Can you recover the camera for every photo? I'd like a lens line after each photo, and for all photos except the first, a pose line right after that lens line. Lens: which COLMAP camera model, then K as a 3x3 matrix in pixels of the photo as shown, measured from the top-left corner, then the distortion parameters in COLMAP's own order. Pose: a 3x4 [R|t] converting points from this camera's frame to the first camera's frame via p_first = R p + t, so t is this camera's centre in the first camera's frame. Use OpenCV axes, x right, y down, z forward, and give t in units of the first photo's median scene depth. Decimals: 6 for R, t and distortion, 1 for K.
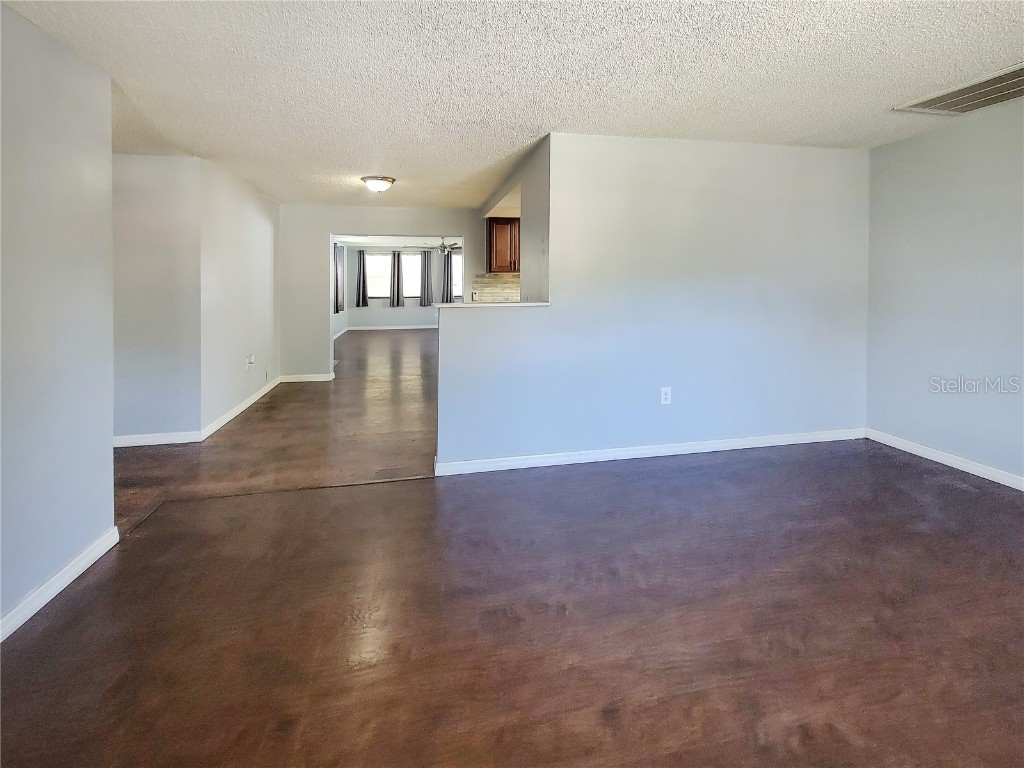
lens RADIAL K [[461.8, 0, 501.2], [0, 461.8, 285.7], [0, 0, 1]] dist [-0.000552, 0.000348]
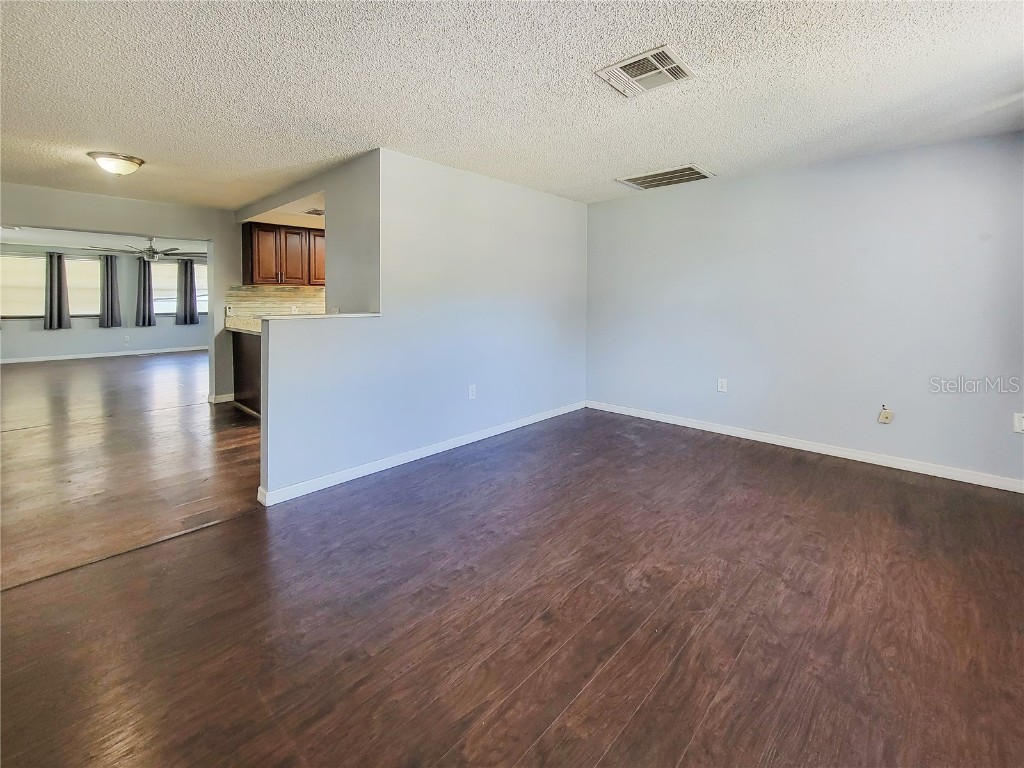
lens RADIAL K [[453.1, 0, 508.1], [0, 453.1, 312.8], [0, 0, 1]] dist [-0.001826, 0.000031]
pose [[0.812920, -0.009841, 0.582292, -0.208518], [-0.002400, 0.999792, 0.020248, 0.011401], [-0.582370, -0.017858, 0.812728, 0.010439]]
